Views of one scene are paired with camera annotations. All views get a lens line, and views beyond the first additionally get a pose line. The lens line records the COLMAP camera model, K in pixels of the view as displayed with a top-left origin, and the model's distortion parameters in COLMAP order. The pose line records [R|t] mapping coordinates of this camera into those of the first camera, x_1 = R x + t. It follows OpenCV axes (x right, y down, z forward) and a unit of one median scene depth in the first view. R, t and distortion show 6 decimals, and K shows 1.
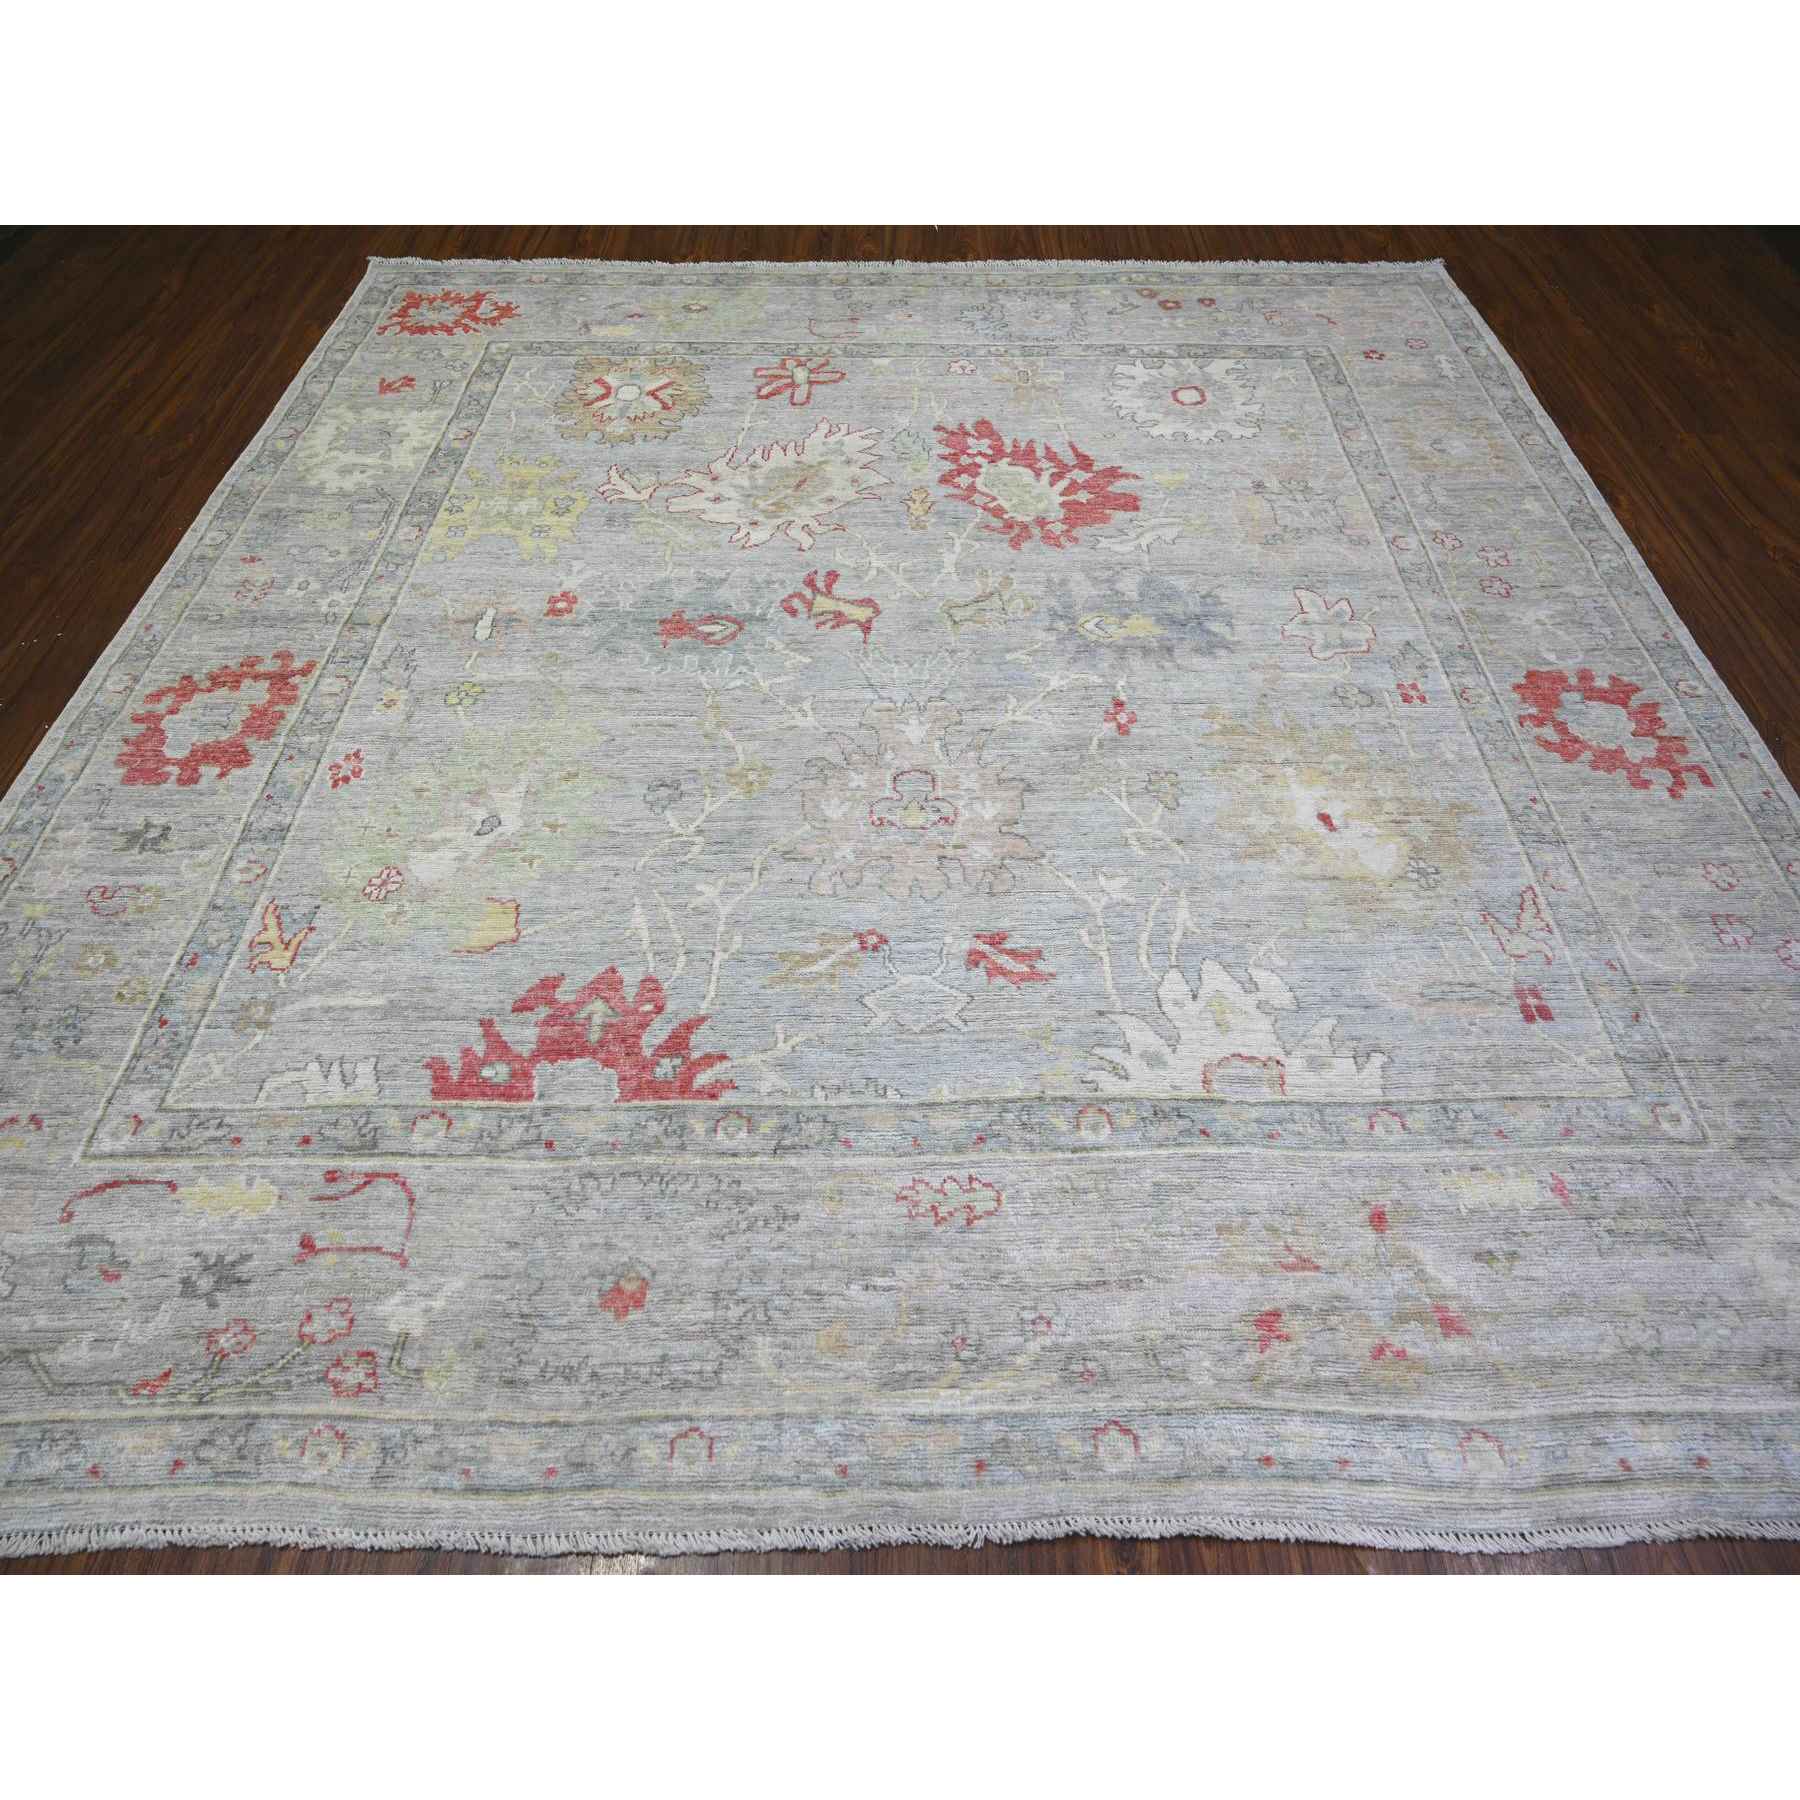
lens RADIAL K [[1239.7, 0, 900.0], [0, 1239.7, 900.0], [0, 0, 1]] dist [-0.015007, 0.008292]
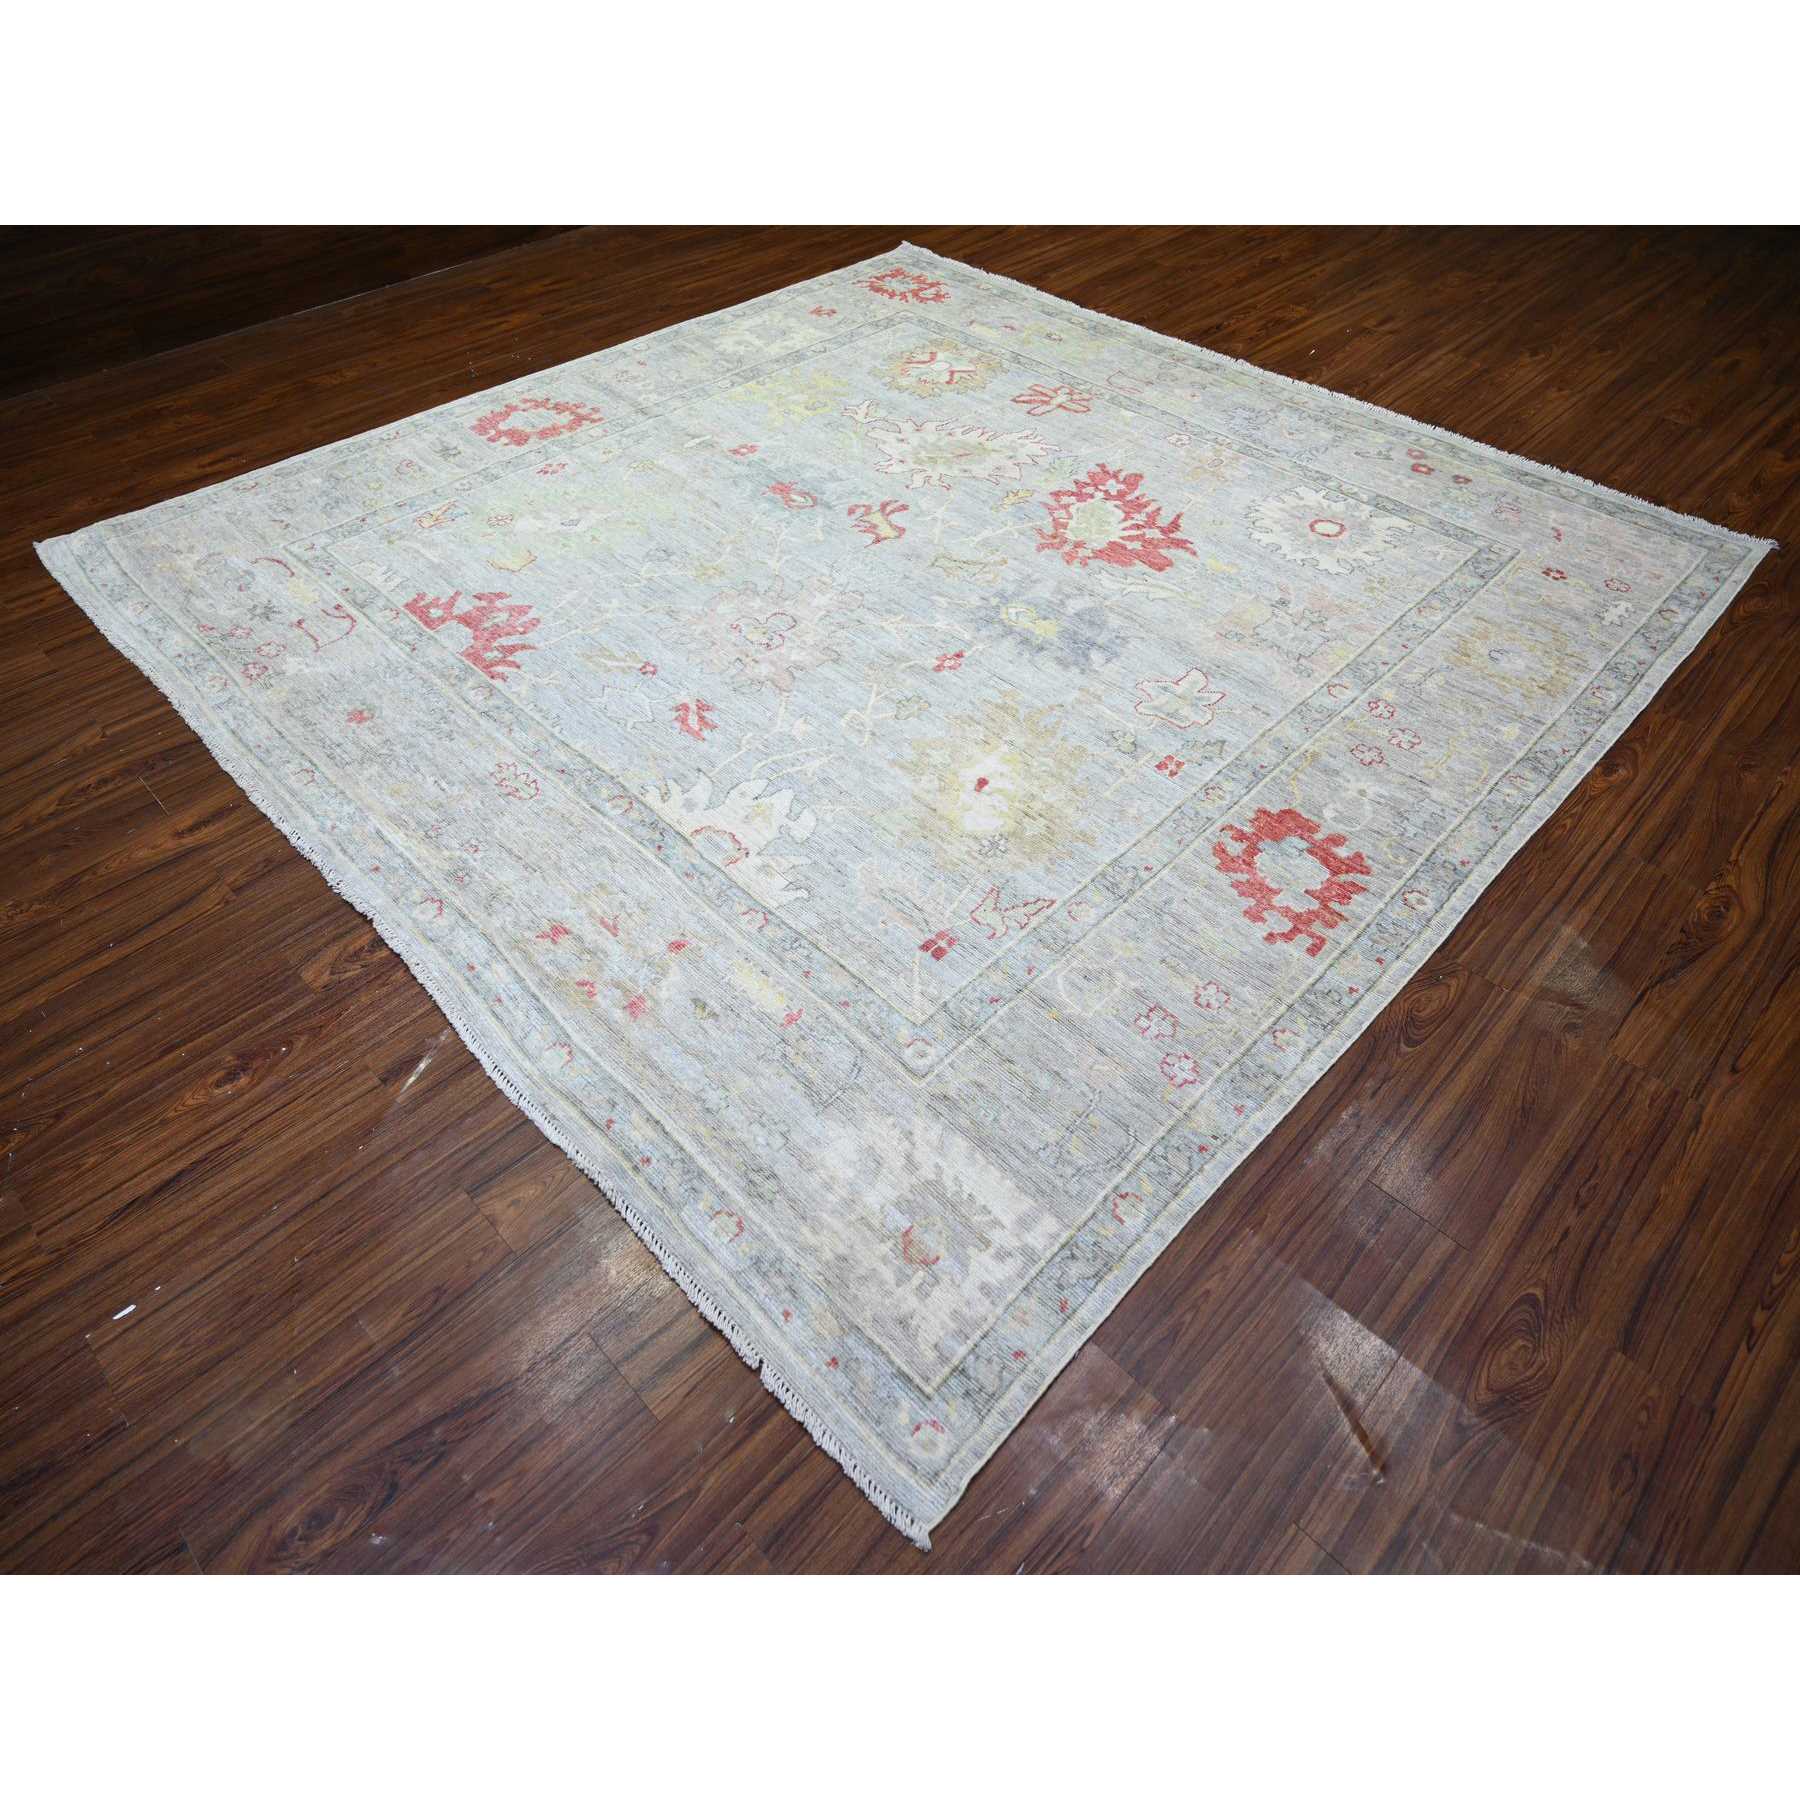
lens RADIAL K [[1239.7, 0, 900.0], [0, 1239.7, 900.0], [0, 0, 1]] dist [-0.015007, 0.008292]
pose [[0.682182, 0.515257, -0.518785, 1.000832], [-0.553371, 0.827581, 0.094291, -0.040846], [0.477921, 0.222757, 0.849689, -0.052228]]
